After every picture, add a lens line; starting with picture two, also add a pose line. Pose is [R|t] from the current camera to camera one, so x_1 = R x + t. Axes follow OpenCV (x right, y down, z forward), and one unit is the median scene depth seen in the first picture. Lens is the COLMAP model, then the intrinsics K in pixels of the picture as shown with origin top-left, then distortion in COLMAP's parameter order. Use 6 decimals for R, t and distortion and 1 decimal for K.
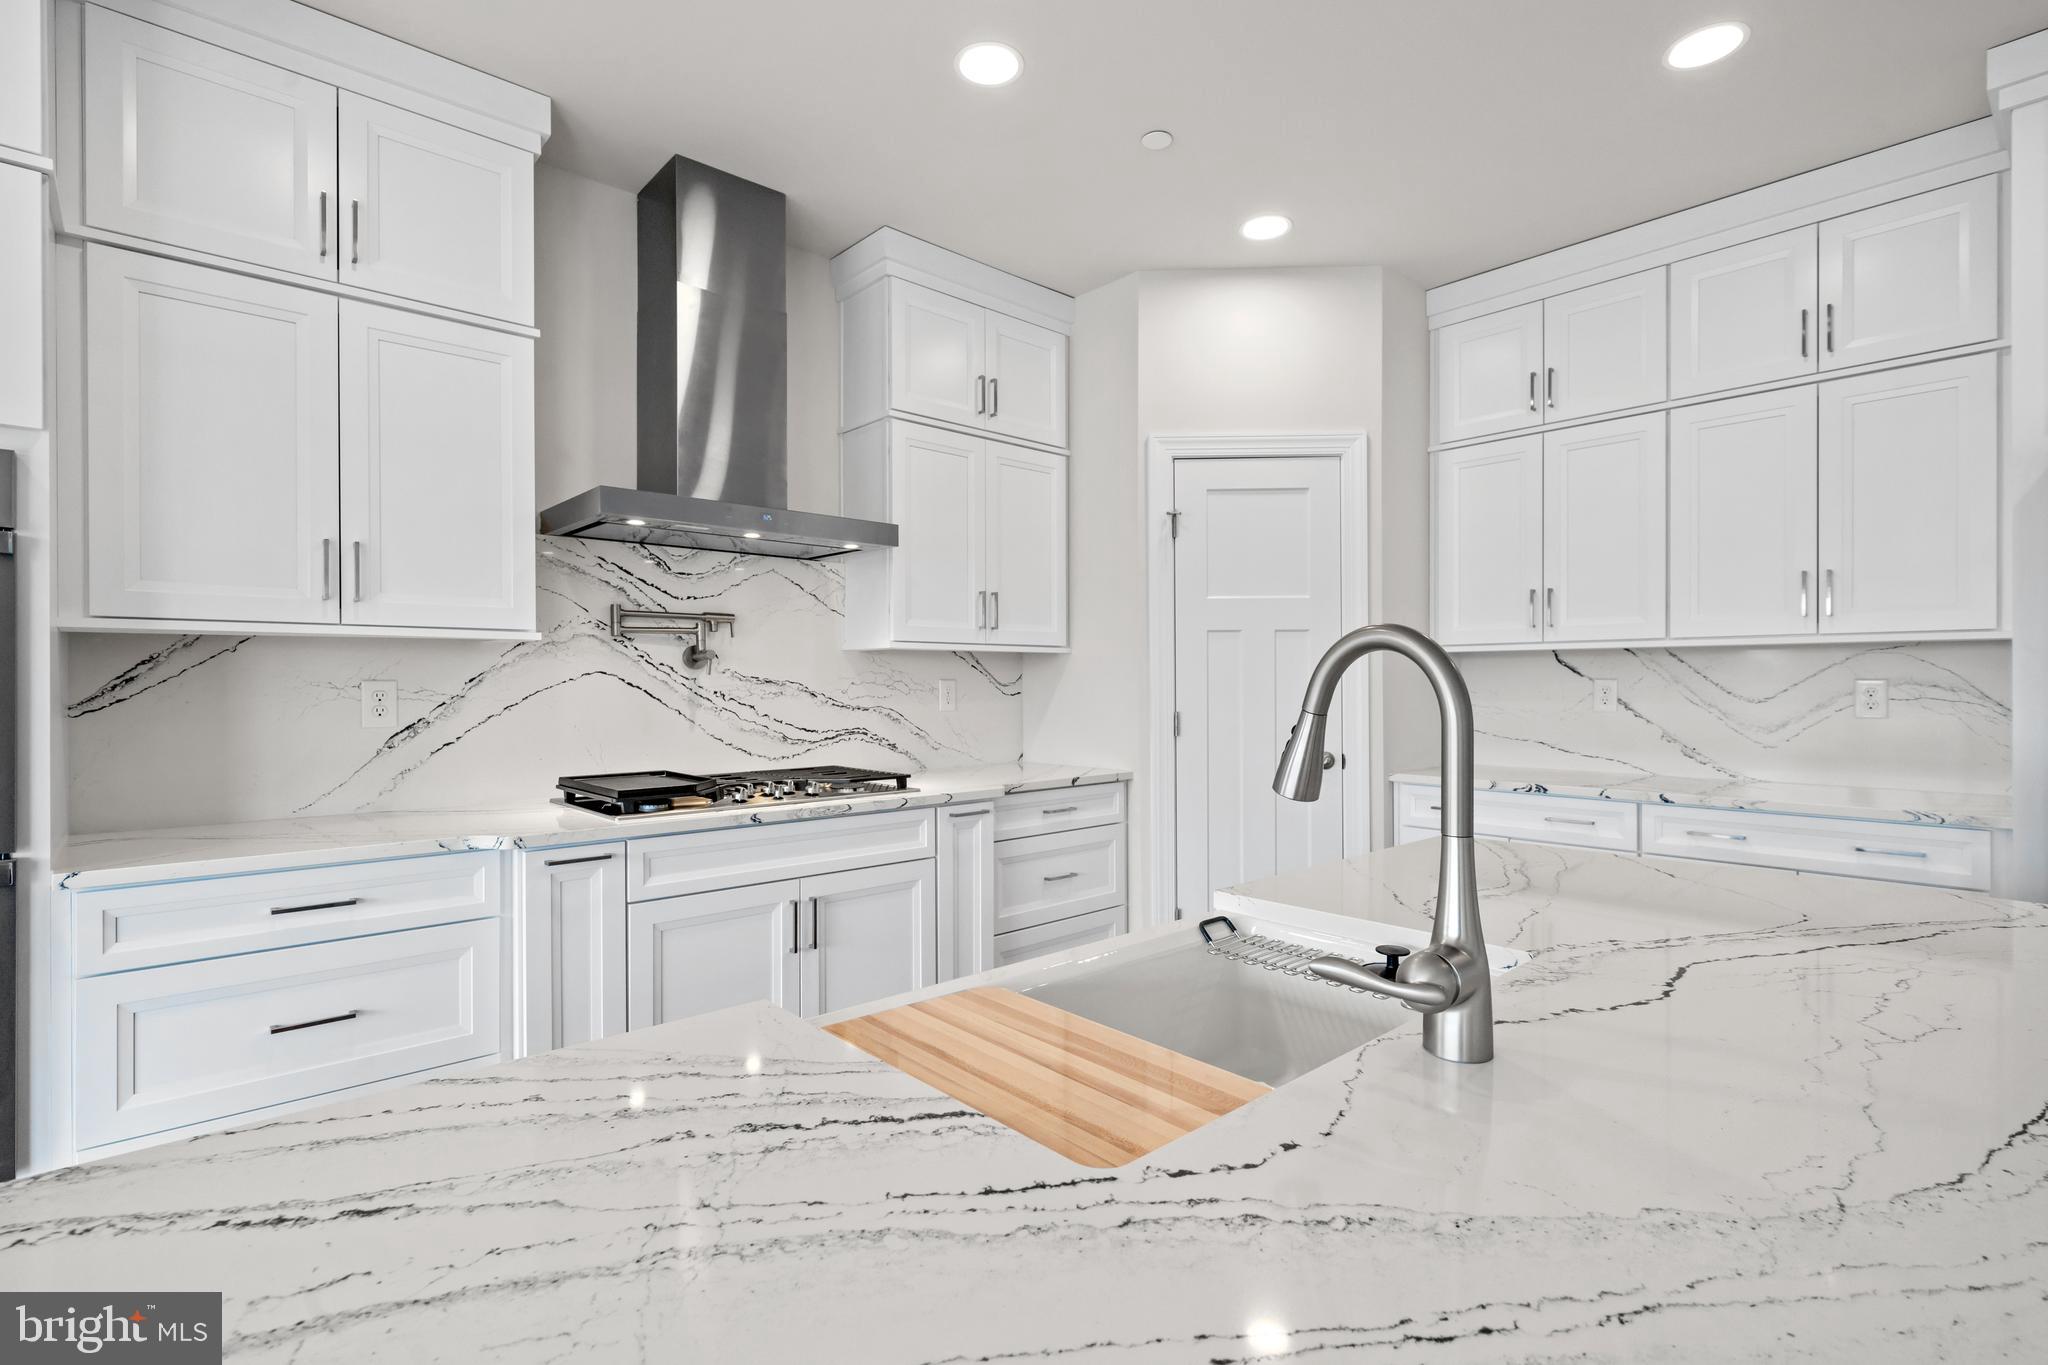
lens RADIAL K [[969.9, 0, 1047.4], [0, 969.9, 678.8], [0, 0, 1]] dist [0.002307, 0.000442]
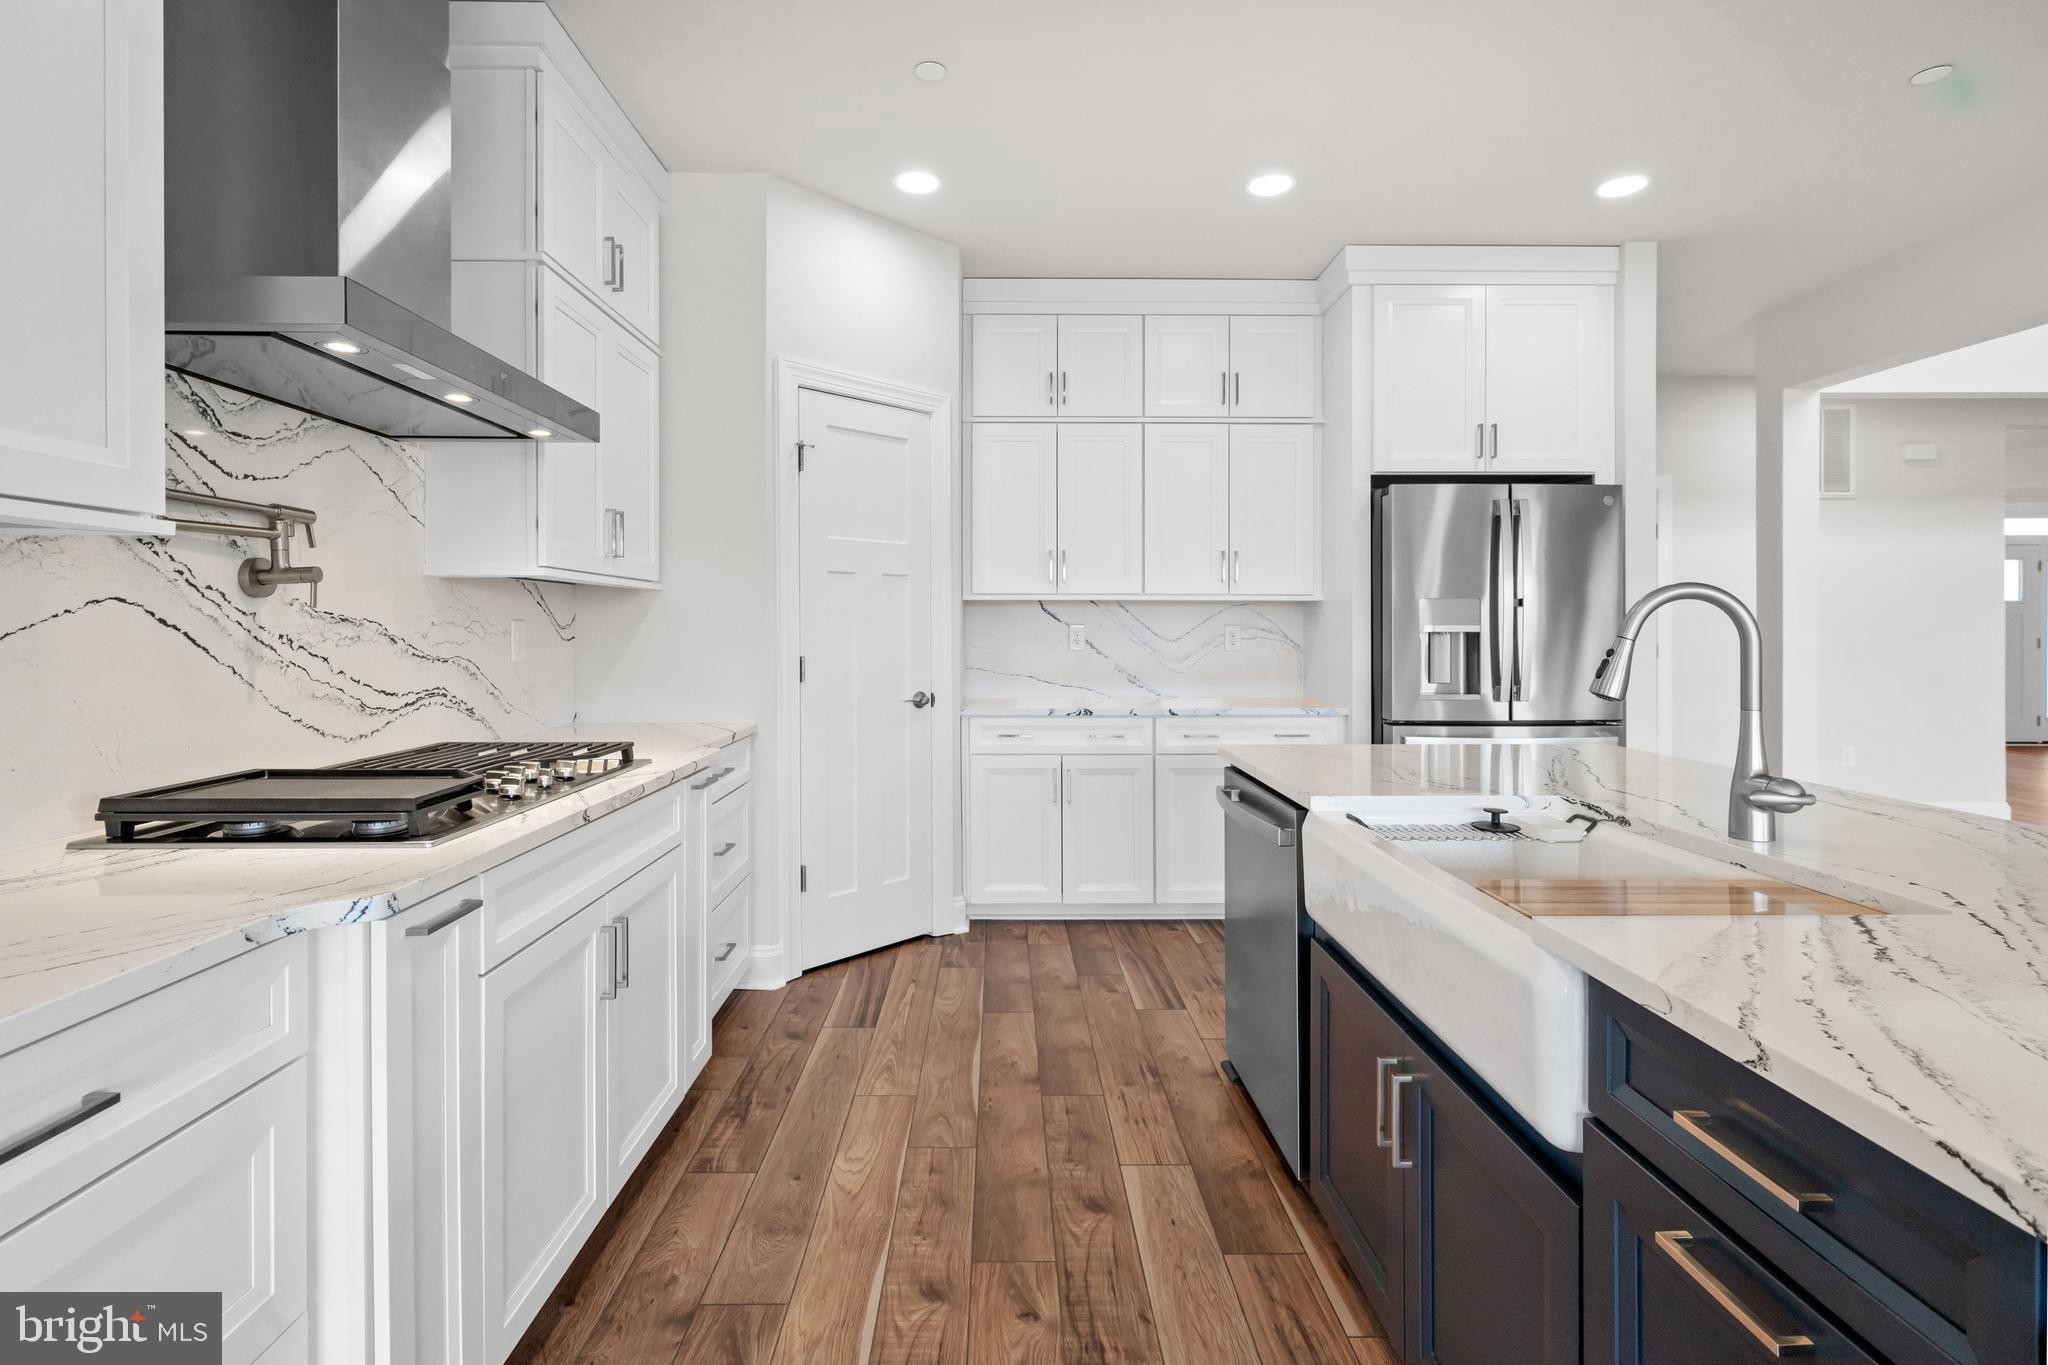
lens RADIAL K [[969.9, 0, 1037.1], [0, 969.9, 630.2], [0, 0, 1]] dist [0.002307, 0.000442]
pose [[0.661666, 0.001318, 0.749797, -0.484809], [-0.003966, 0.999991, 0.001742, 0.007235], [-0.749788, -0.004126, 0.661665, 0.239052]]
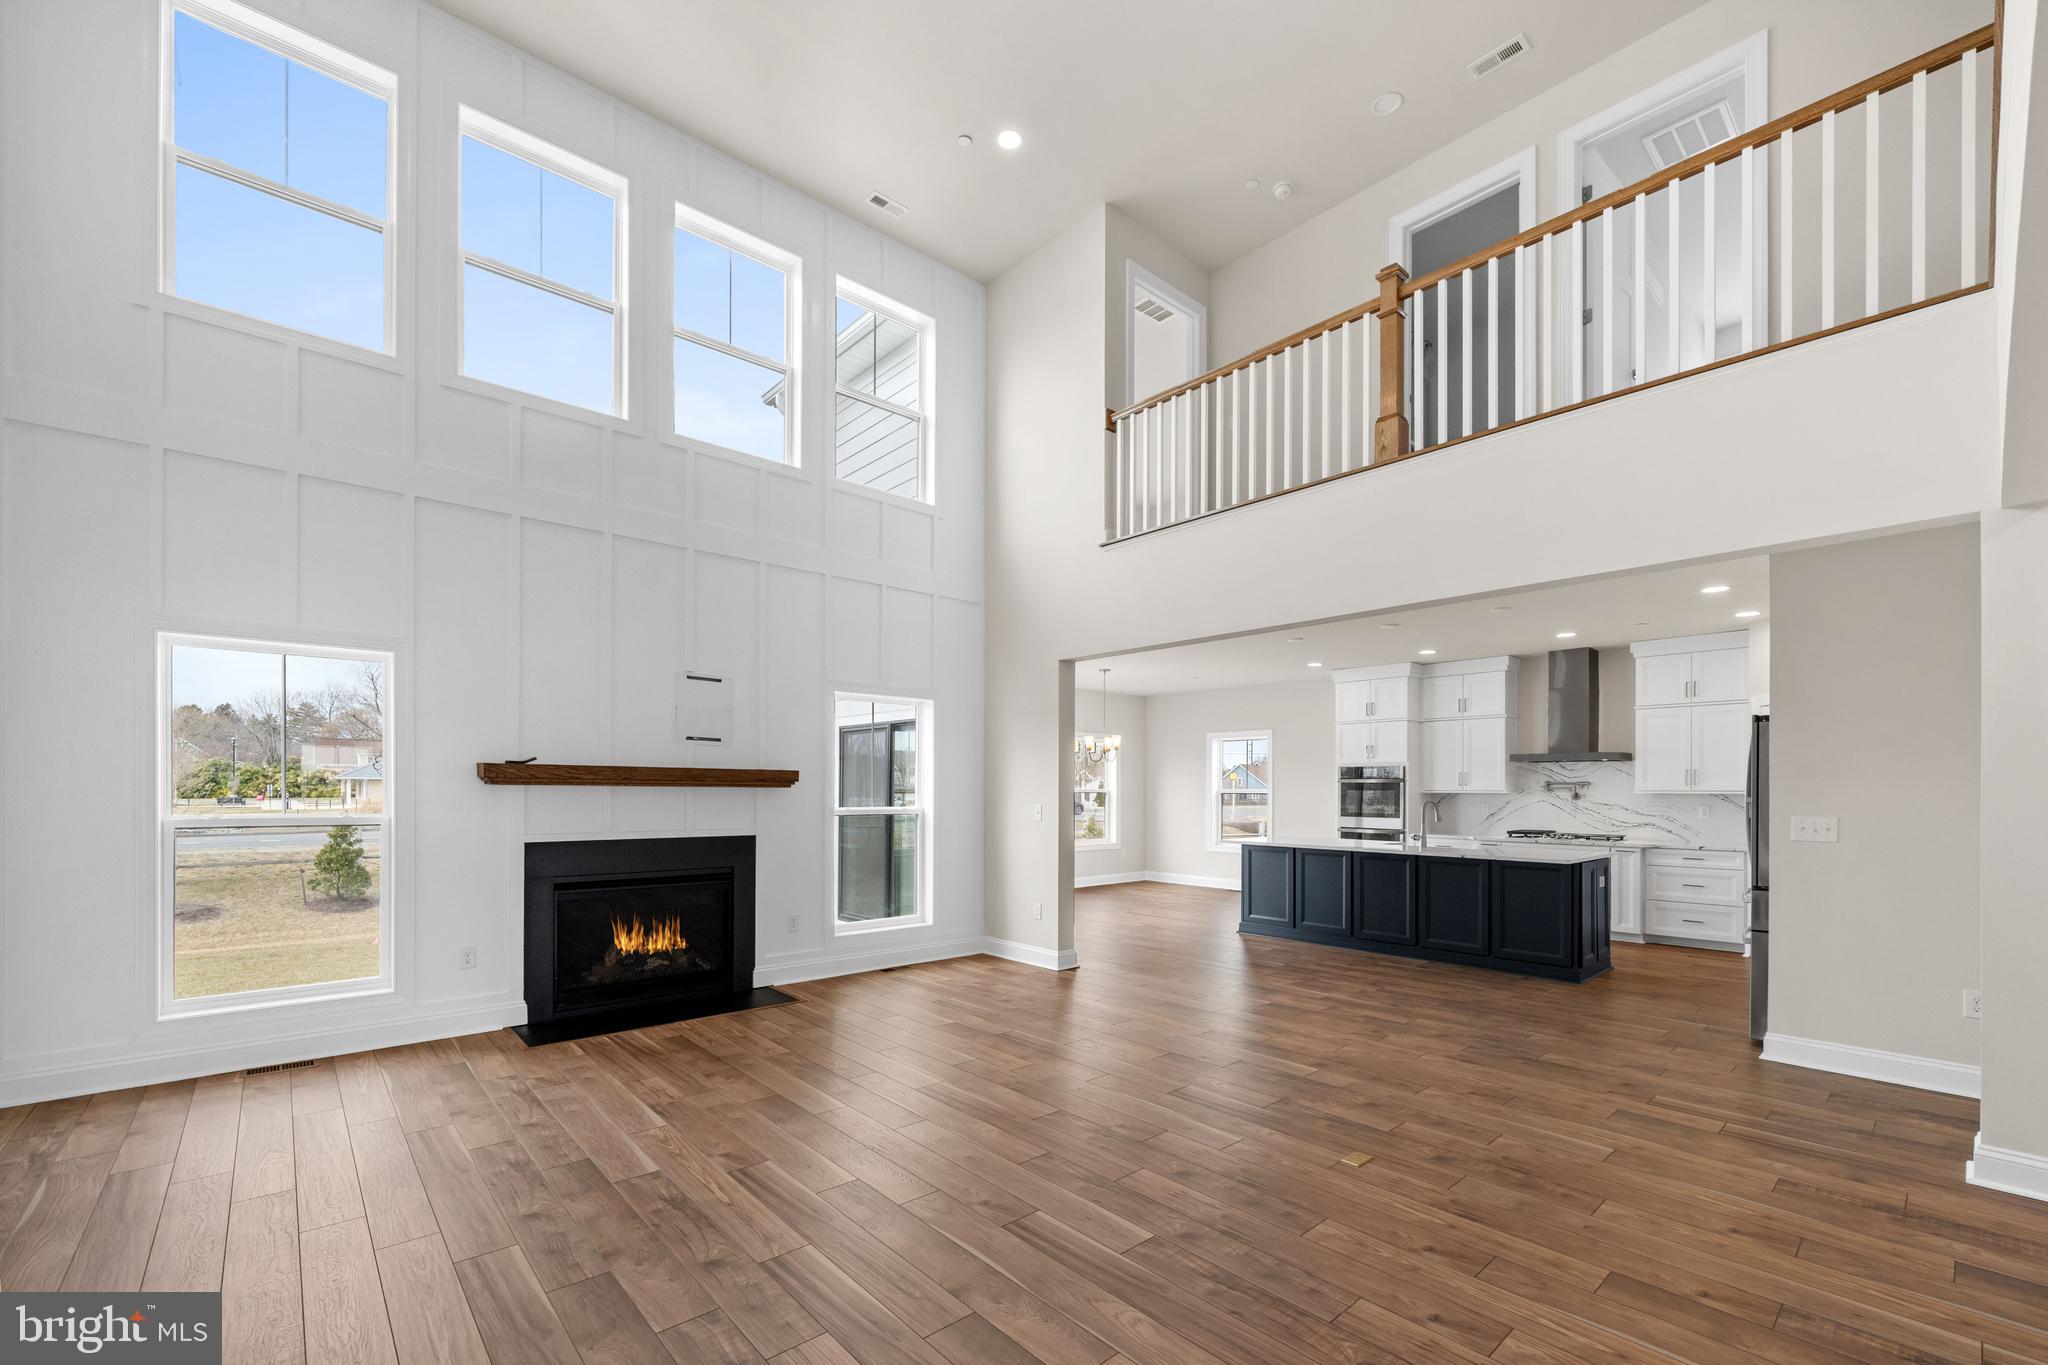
lens RADIAL K [[841.6, 0, 1042.3], [0, 841.6, 786.3], [0, 0, 1]] dist [-0.002236, 0.000565]
pose [[0.009746, -0.001741, -0.999951, 2.282742], [-0.001160, 0.999998, -0.001753, -0.046850], [0.999952, 0.001177, 0.009744, -0.728552]]
